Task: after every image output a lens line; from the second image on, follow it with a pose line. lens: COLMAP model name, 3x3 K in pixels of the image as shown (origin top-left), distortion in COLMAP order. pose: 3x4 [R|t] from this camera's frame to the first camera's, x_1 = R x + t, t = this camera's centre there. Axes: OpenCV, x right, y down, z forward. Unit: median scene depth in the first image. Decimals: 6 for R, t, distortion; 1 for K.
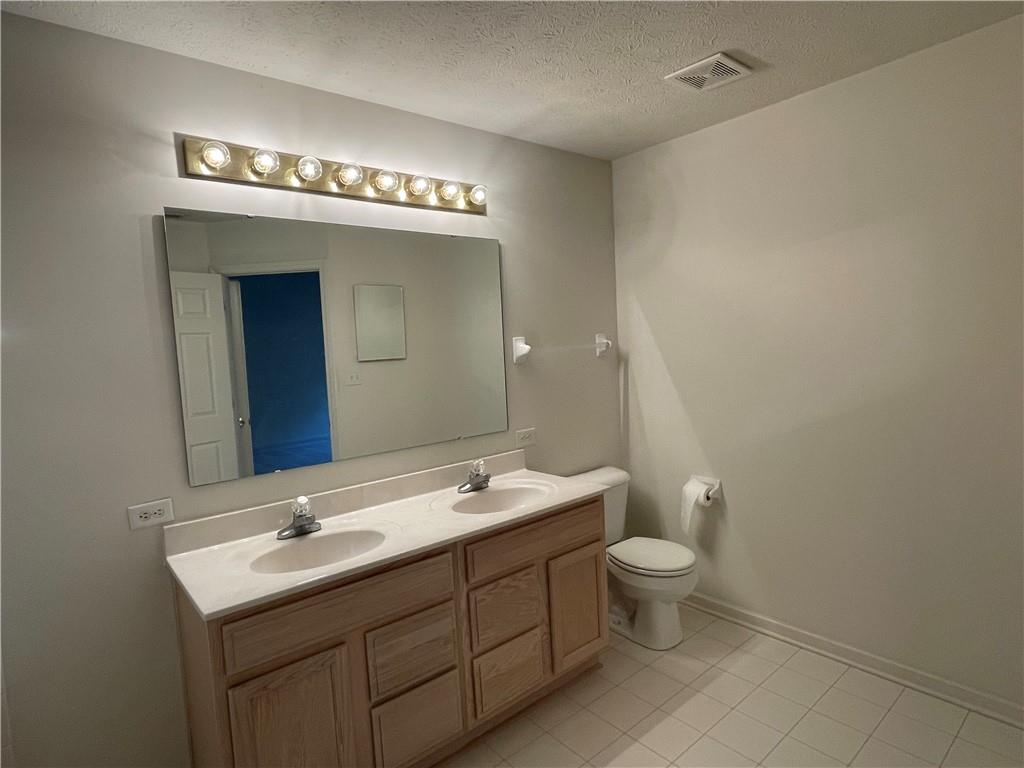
lens RADIAL K [[562.8, 0, 517.3], [0, 562.8, 381.4], [0, 0, 1]] dist [0.005715, 0.000085]
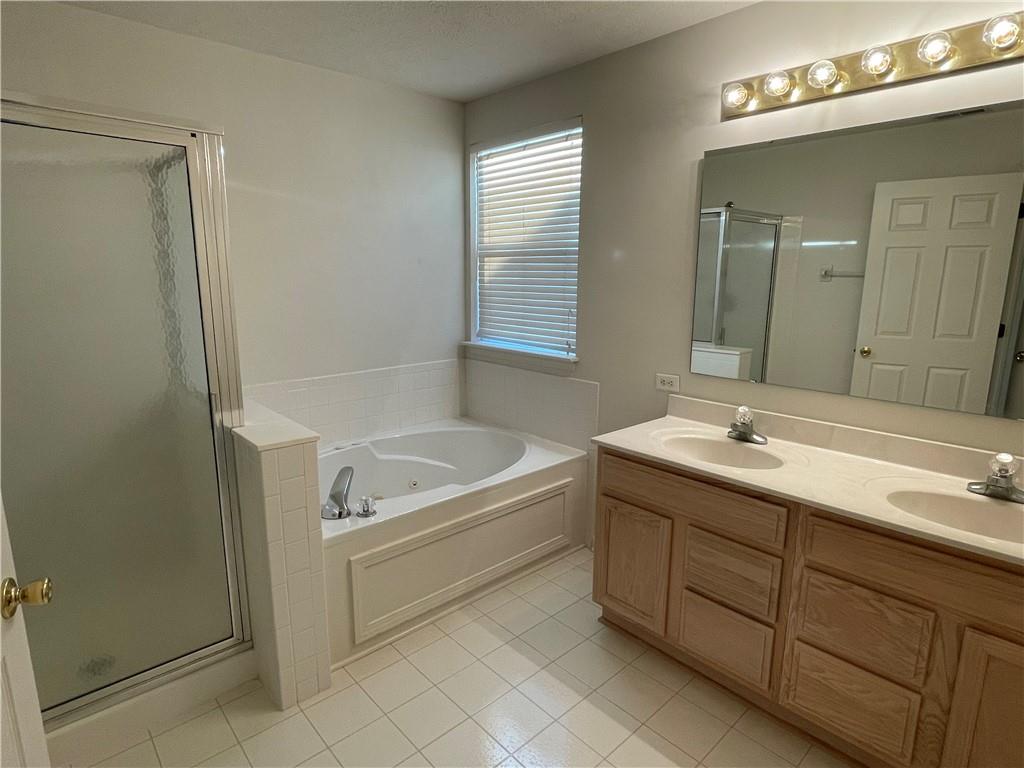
lens RADIAL K [[562.8, 0, 517.4], [0, 562.8, 384.7], [0, 0, 1]] dist [0.005715, 0.000085]
pose [[0.035350, 0.241067, -0.969864, 0.679164], [-0.072816, 0.968513, 0.238077, -0.068113], [0.996719, 0.062206, 0.051791, 0.513627]]
